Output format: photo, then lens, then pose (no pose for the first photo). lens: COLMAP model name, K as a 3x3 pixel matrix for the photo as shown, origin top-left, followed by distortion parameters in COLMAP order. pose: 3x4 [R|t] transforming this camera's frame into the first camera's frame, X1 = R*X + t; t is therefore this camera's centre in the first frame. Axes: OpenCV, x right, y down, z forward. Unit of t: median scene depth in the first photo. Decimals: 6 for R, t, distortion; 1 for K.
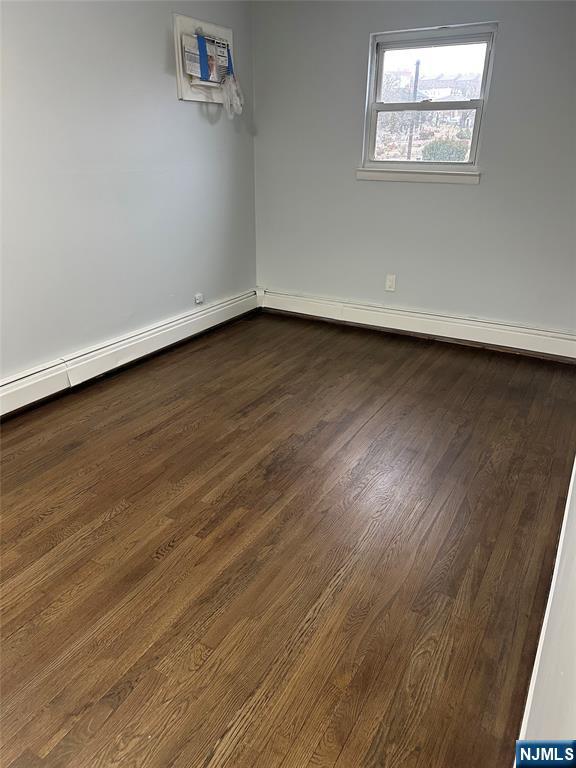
lens RADIAL K [[538.9, 0, 283.8], [0, 538.9, 381.9], [0, 0, 1]] dist [0.060572, -0.070136]
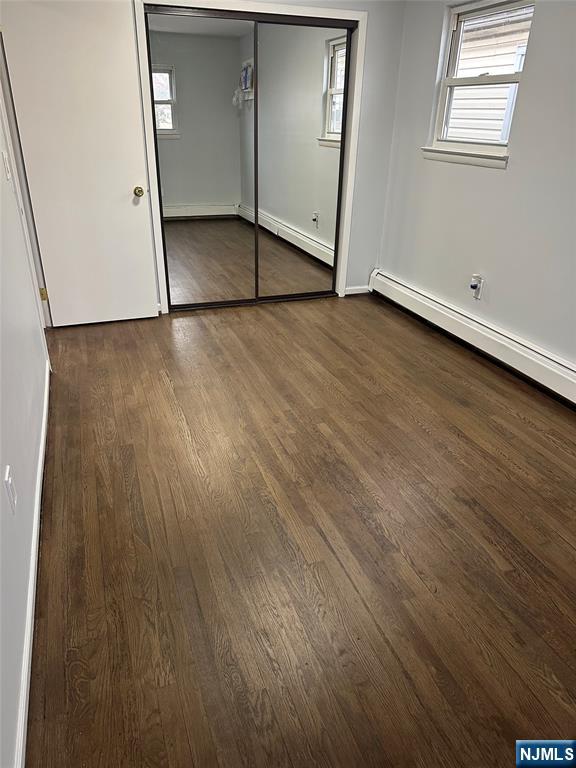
lens RADIAL K [[538.9, 0, 284.7], [0, 538.9, 385.8], [0, 0, 1]] dist [0.060572, -0.070136]
pose [[-0.637196, 0.330586, -0.696200, 0.701512], [-0.329084, 0.700137, 0.633649, -0.563836], [0.696911, 0.632867, -0.337334, 1.264001]]
